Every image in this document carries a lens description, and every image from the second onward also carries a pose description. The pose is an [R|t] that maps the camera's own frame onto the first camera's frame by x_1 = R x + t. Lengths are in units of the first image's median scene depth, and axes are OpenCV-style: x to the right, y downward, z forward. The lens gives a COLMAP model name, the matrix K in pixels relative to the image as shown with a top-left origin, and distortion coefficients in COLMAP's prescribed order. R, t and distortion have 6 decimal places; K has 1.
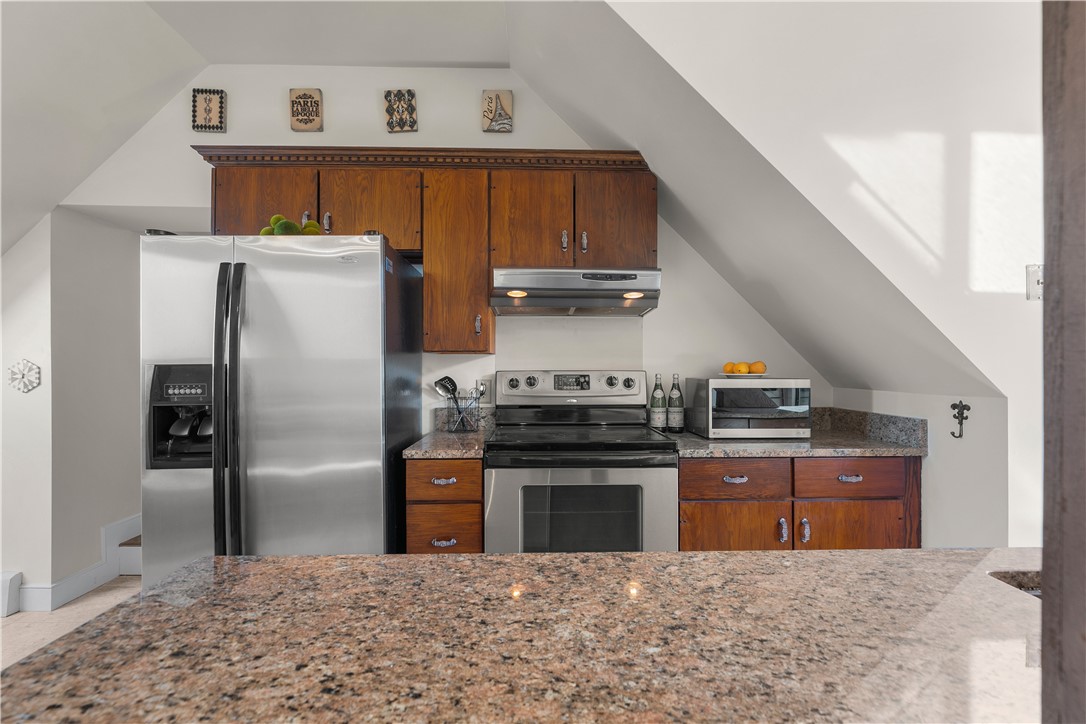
lens RADIAL K [[512.3, 0, 545.8], [0, 512.3, 367.9], [0, 0, 1]] dist [-0.009848, 0.000063]
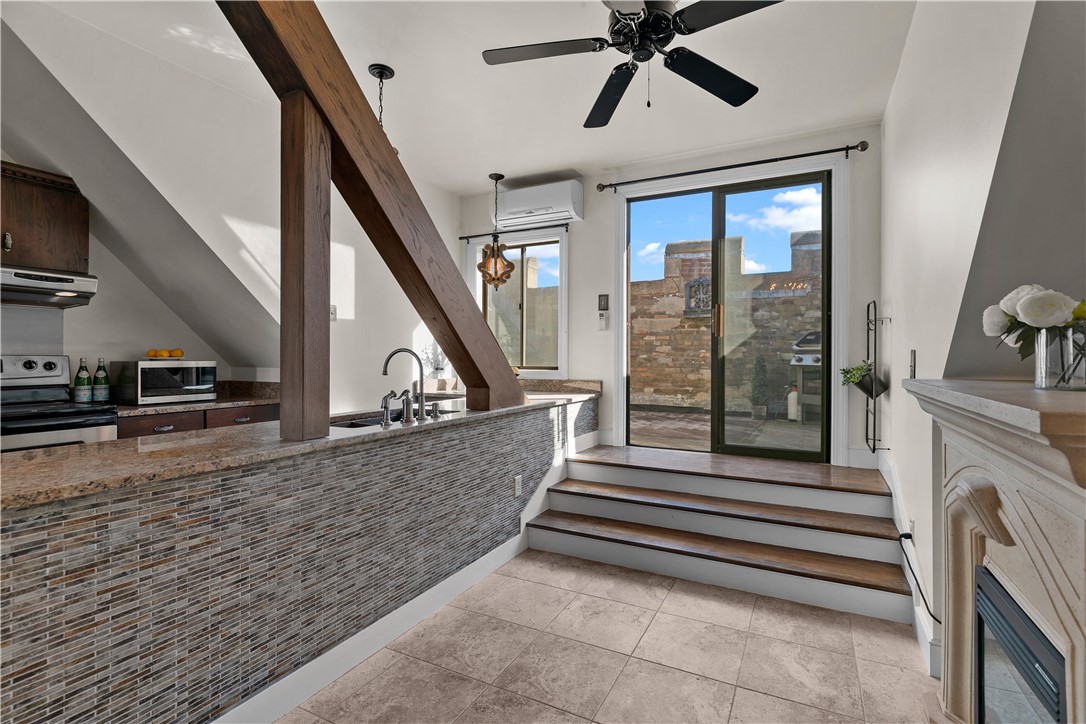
lens RADIAL K [[512.3, 0, 546.7], [0, 512.3, 359.3], [0, 0, 1]] dist [-0.009848, 0.000063]
pose [[0.482377, -0.008043, 0.875927, -0.331446], [-0.001352, 0.999950, 0.009926, 0.001930], [-0.875963, -0.005972, 0.482342, -0.585523]]
